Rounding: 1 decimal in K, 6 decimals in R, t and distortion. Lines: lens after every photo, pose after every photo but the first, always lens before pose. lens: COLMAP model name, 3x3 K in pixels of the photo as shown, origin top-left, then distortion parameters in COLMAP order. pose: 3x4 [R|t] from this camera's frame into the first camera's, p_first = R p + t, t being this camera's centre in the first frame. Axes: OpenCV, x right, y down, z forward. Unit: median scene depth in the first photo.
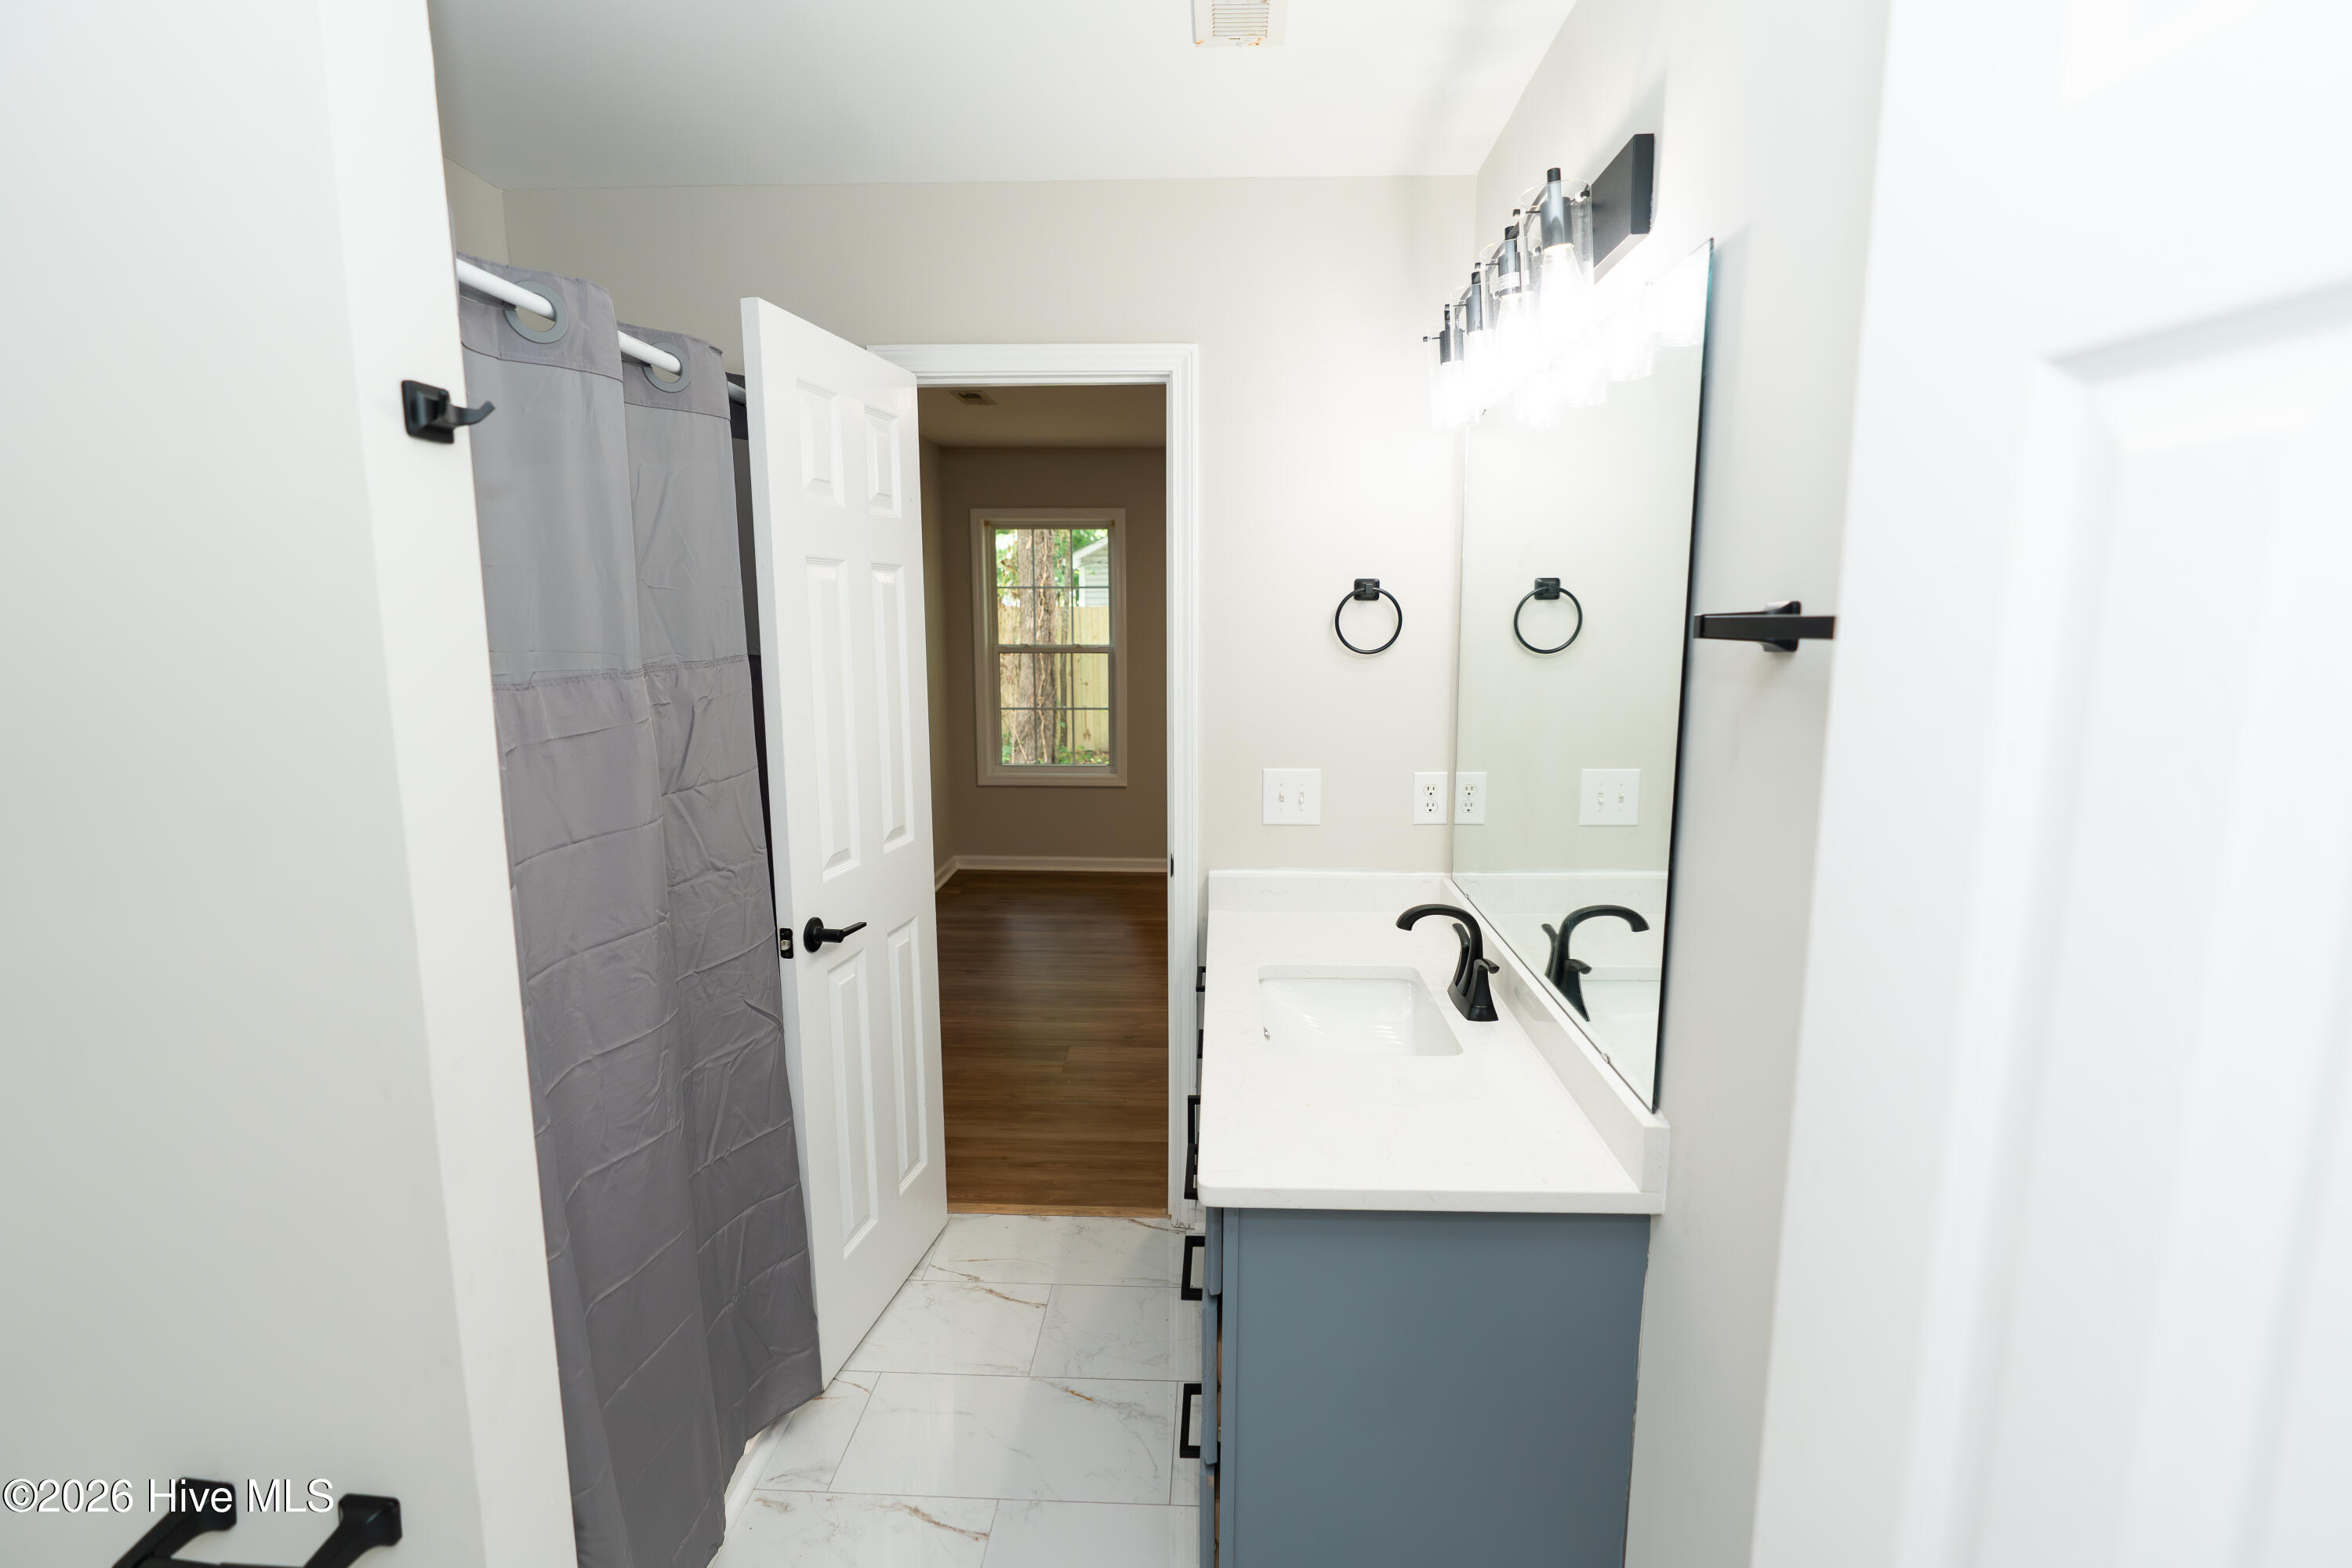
lens RADIAL K [[1071.3, 0, 1163.4], [0, 1071.3, 778.3], [0, 0, 1]] dist [-0.005163, 0.000773]
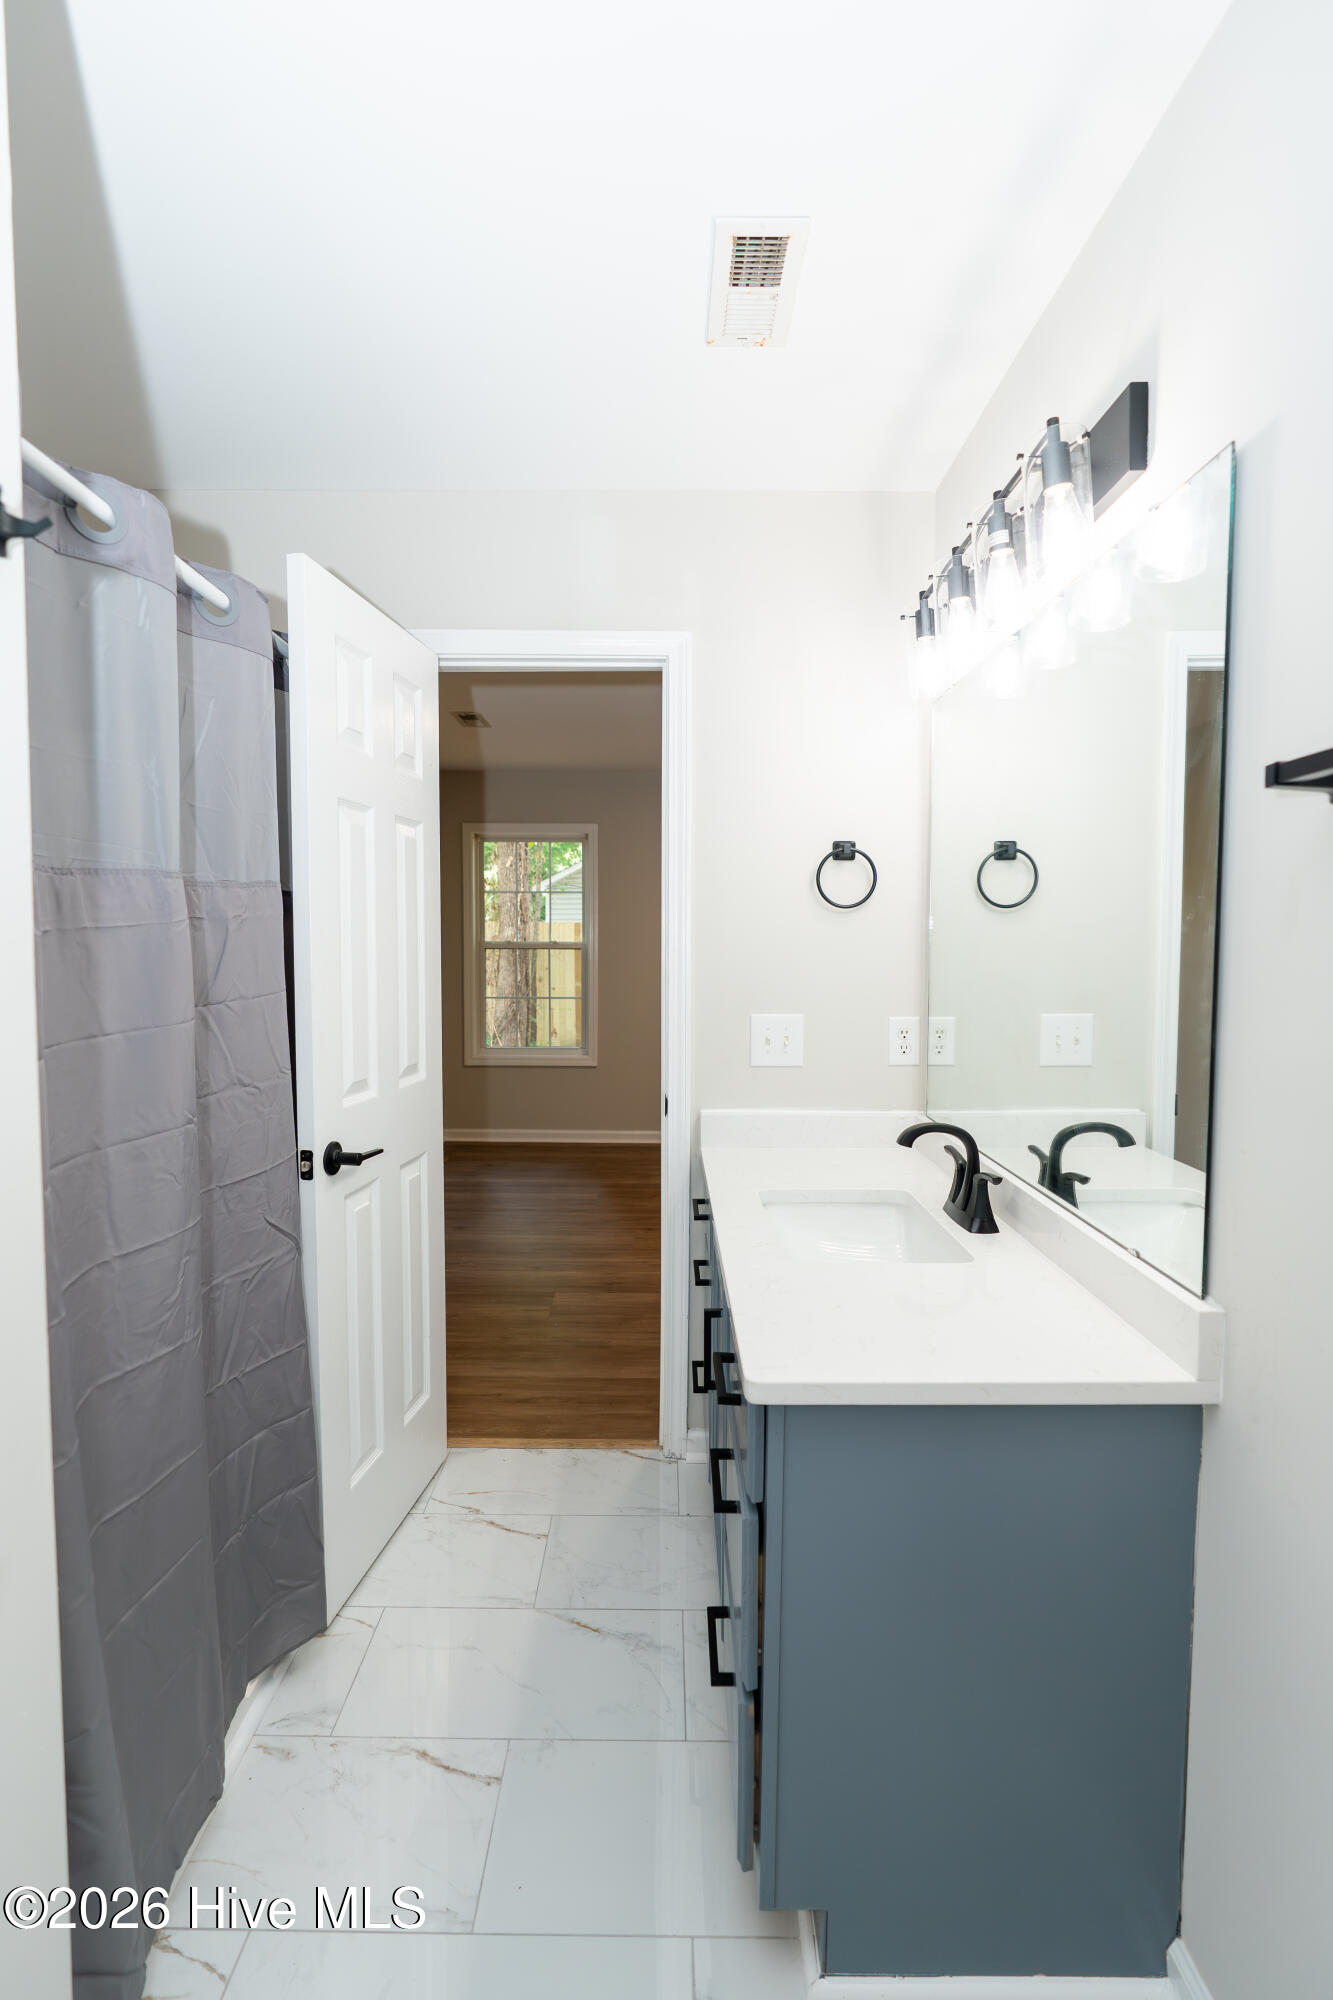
lens RADIAL K [[910.9, 0, 642.8], [0, 910.9, 997.2], [0, 0, 1]] dist [-0.005163, 0.000773]
pose [[0.999331, 0.003051, 0.036459, -0.060914], [0.000421, 0.995493, -0.094831, 0.075318], [-0.036584, 0.094783, 0.994826, 0.102506]]
